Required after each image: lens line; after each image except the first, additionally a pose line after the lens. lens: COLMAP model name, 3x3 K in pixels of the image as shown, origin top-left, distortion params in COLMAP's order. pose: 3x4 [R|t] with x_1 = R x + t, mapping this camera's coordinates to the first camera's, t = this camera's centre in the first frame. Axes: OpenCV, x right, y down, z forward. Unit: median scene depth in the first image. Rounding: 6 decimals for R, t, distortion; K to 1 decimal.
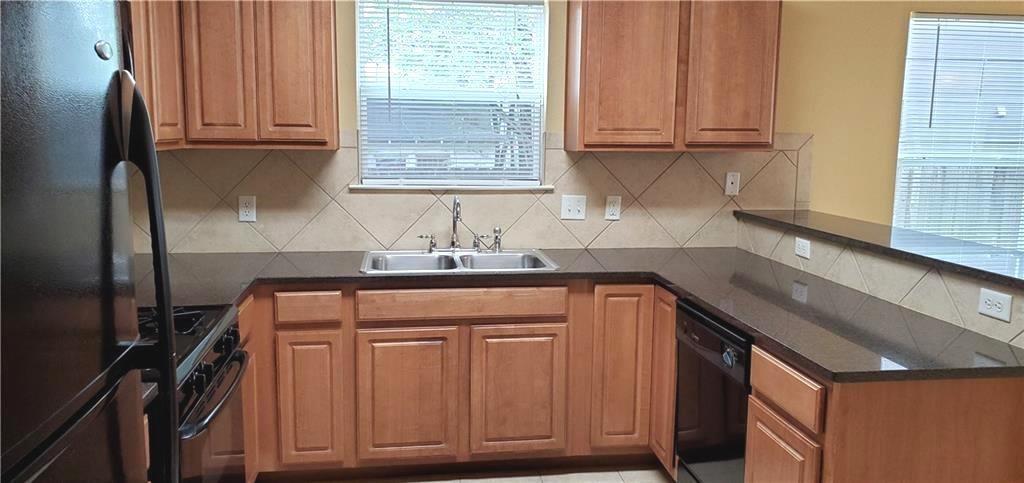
lens RADIAL K [[814.0, 0, 519.3], [0, 814.0, 245.5], [0, 0, 1]] dist [0.109200, -0.027153]
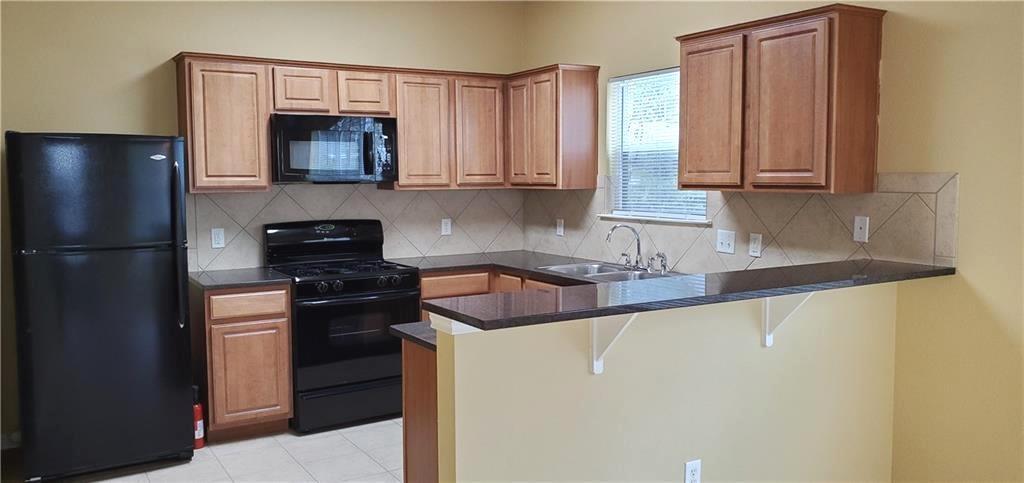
lens RADIAL K [[814.0, 0, 514.0], [0, 814.0, 235.9], [0, 0, 1]] dist [0.109200, -0.027153]
pose [[0.375611, 0.057308, -0.925004, 1.040308], [-0.116543, 0.993084, 0.014202, -0.039255], [0.919420, 0.102469, 0.379693, 0.333551]]
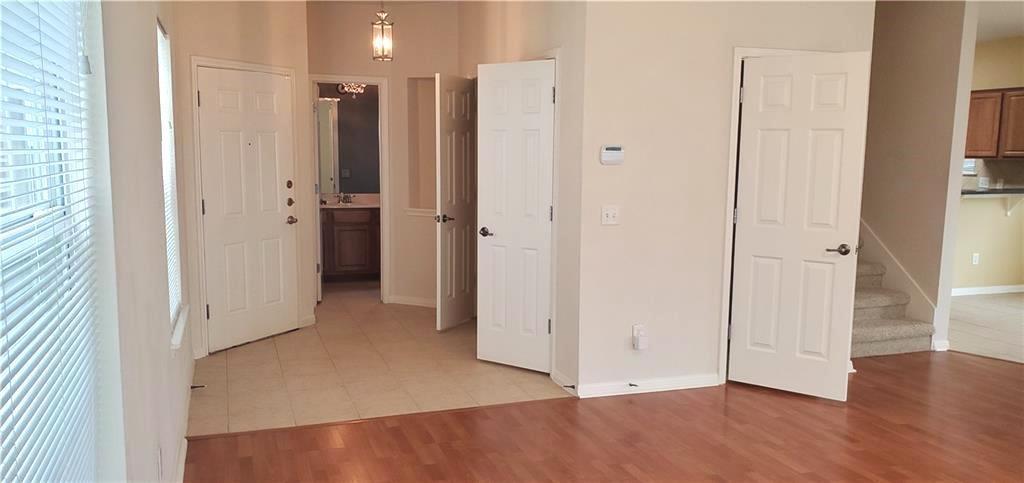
lens RADIAL K [[814.0, 0, 519.1], [0, 814.0, 243.9], [0, 0, 1]] dist [0.109200, -0.027153]
pose [[0.187189, 0.110803, -0.976055, 2.368482], [-0.143178, 0.986085, 0.084483, 0.123773], [0.971833, 0.123935, 0.200449, -0.845736]]
